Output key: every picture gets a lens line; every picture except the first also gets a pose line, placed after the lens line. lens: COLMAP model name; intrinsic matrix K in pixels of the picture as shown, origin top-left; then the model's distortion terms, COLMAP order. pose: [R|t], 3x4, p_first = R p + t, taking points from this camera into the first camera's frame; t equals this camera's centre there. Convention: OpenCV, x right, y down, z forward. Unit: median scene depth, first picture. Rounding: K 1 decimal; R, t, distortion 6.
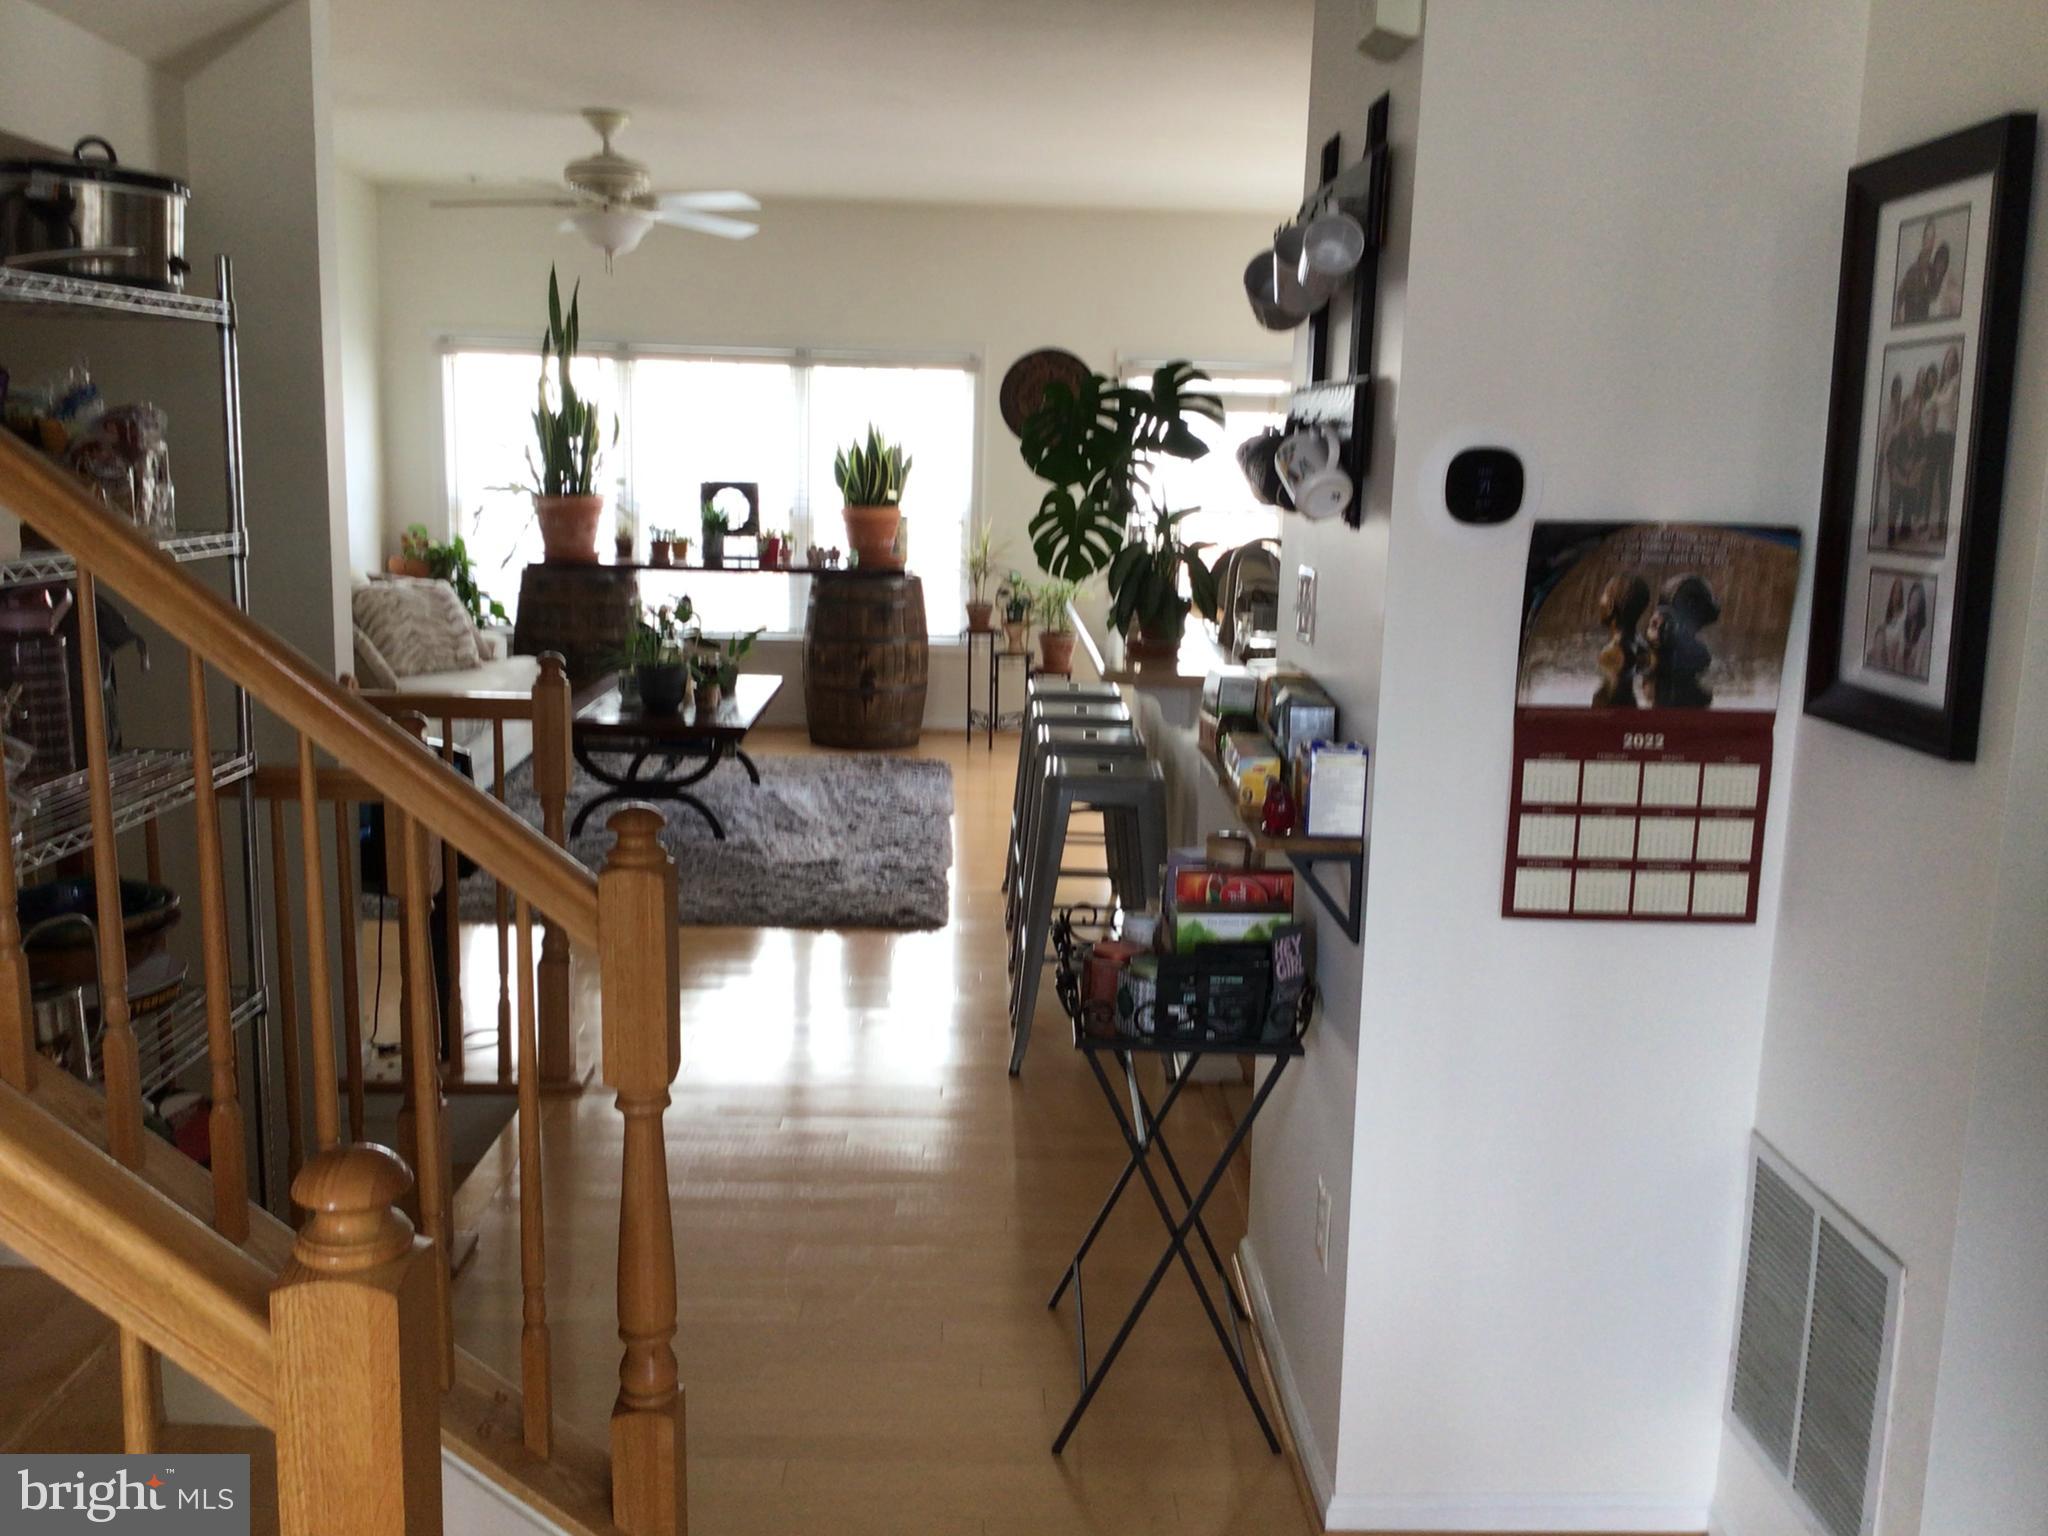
lens RADIAL K [[1827.8, 0, 1024.0], [0, 1827.8, 768.0], [0, 0, 1]] dist [0.101330, -0.171789]
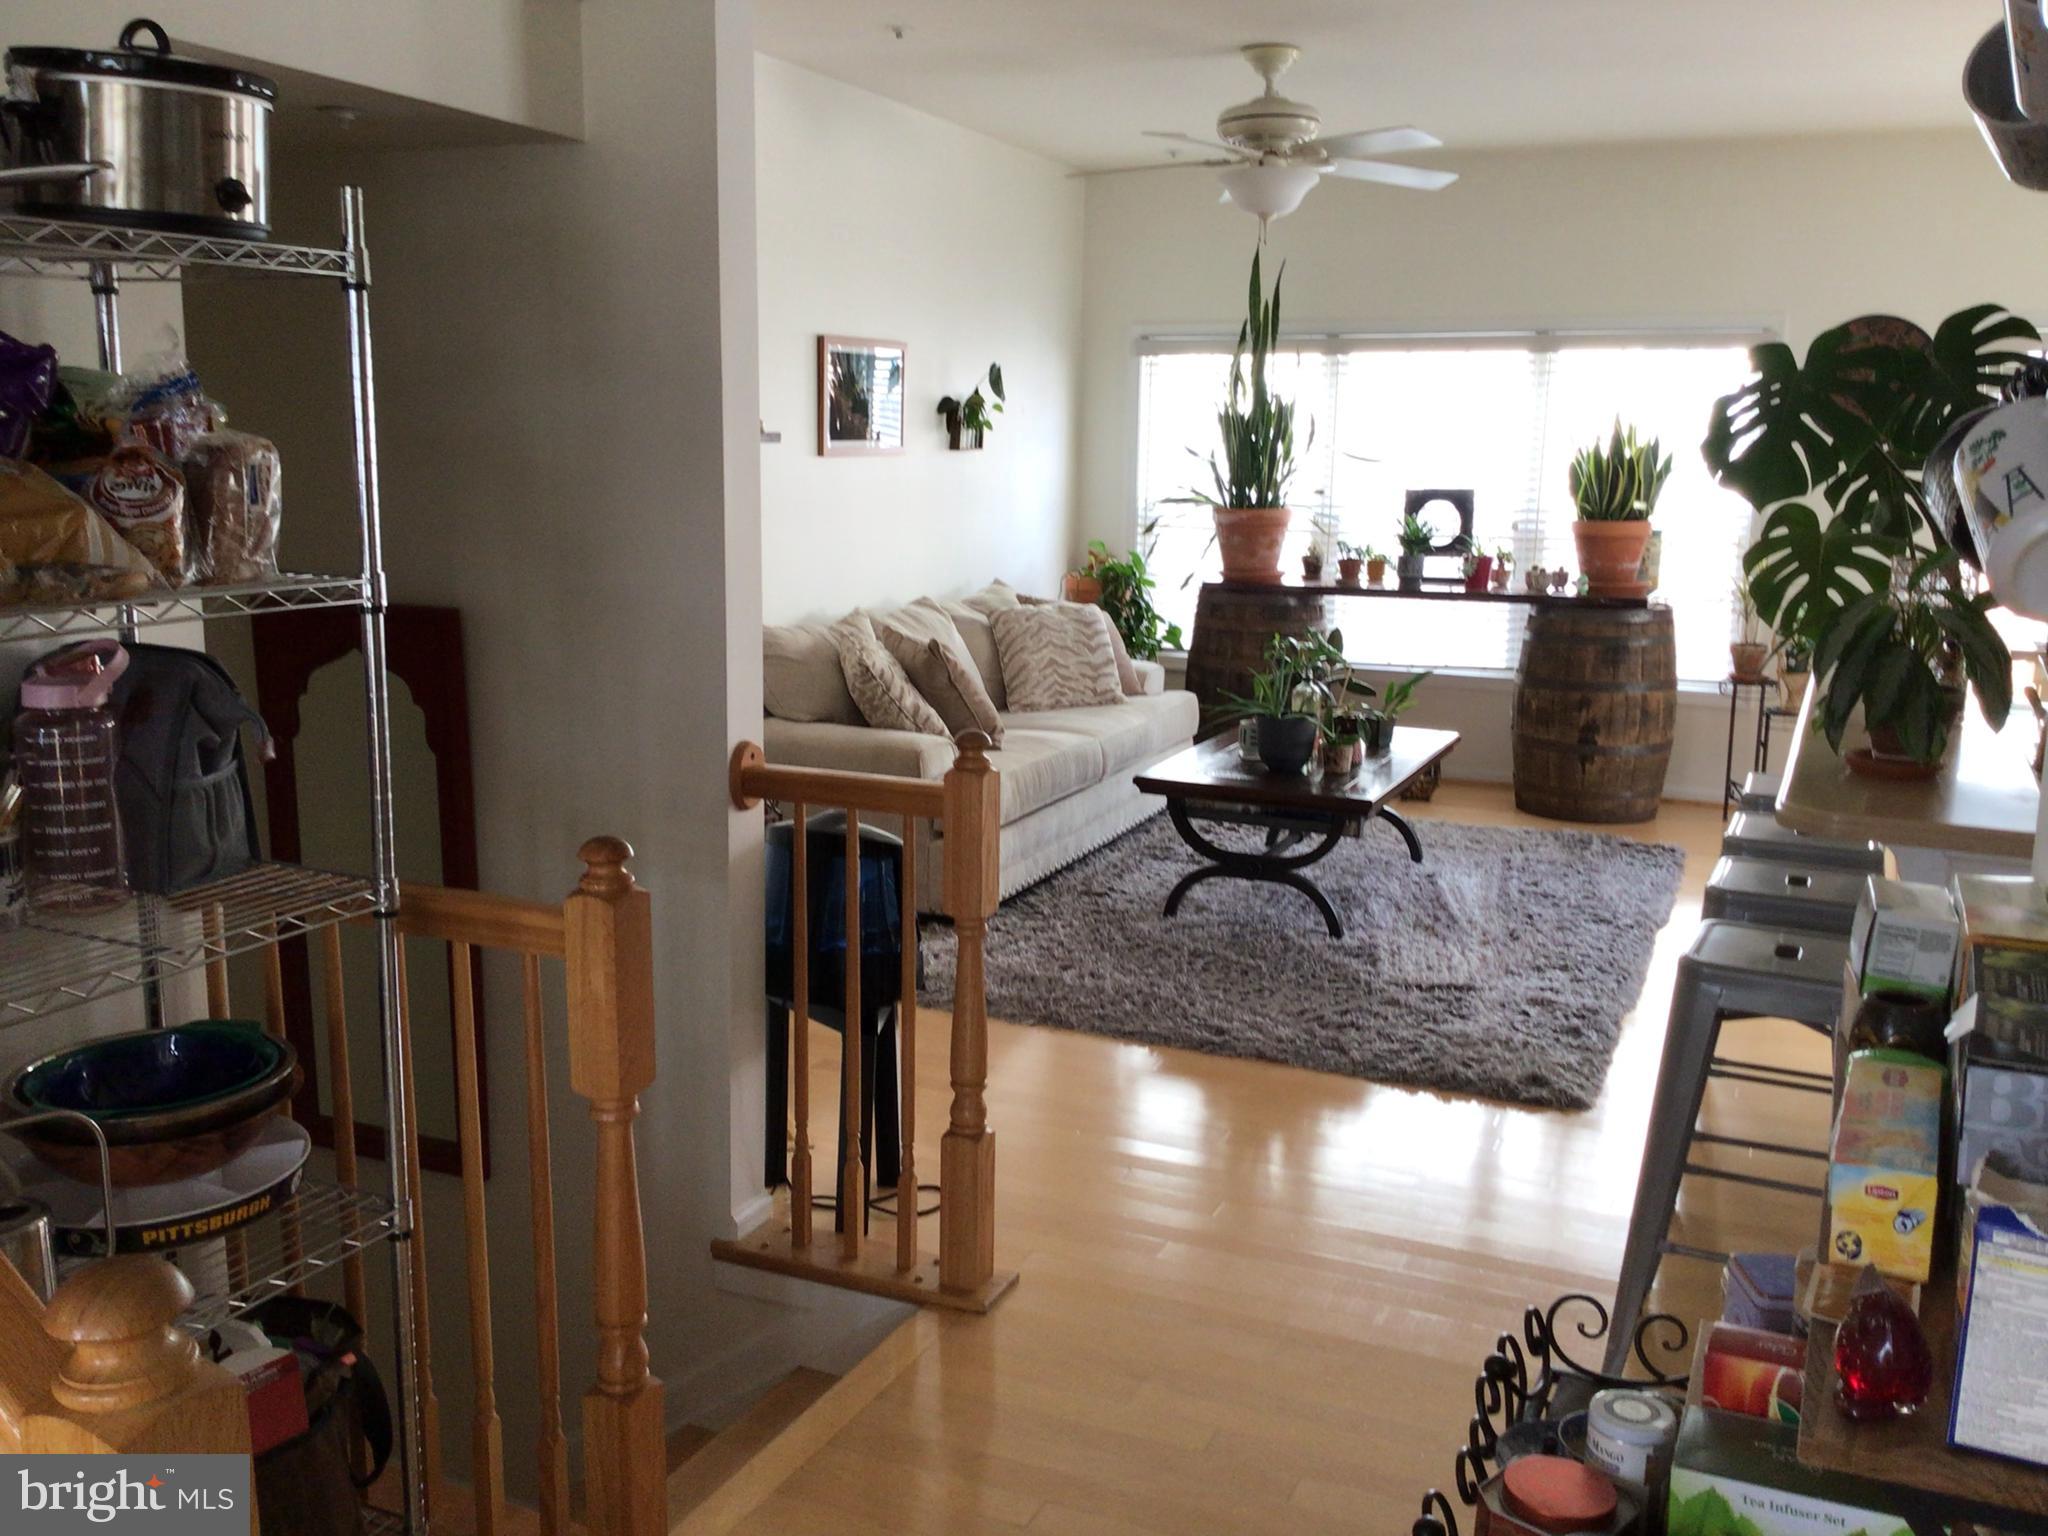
lens RADIAL K [[1814.0, 0, 1024.0], [0, 1814.0, 768.0], [0, 0, 1]] dist [0.128549, -0.253408]
pose [[0.899170, 0.066255, -0.432555, 0.040805], [-0.066739, 0.997671, 0.014080, -0.028792], [0.432480, 0.016208, 0.901498, 0.167308]]
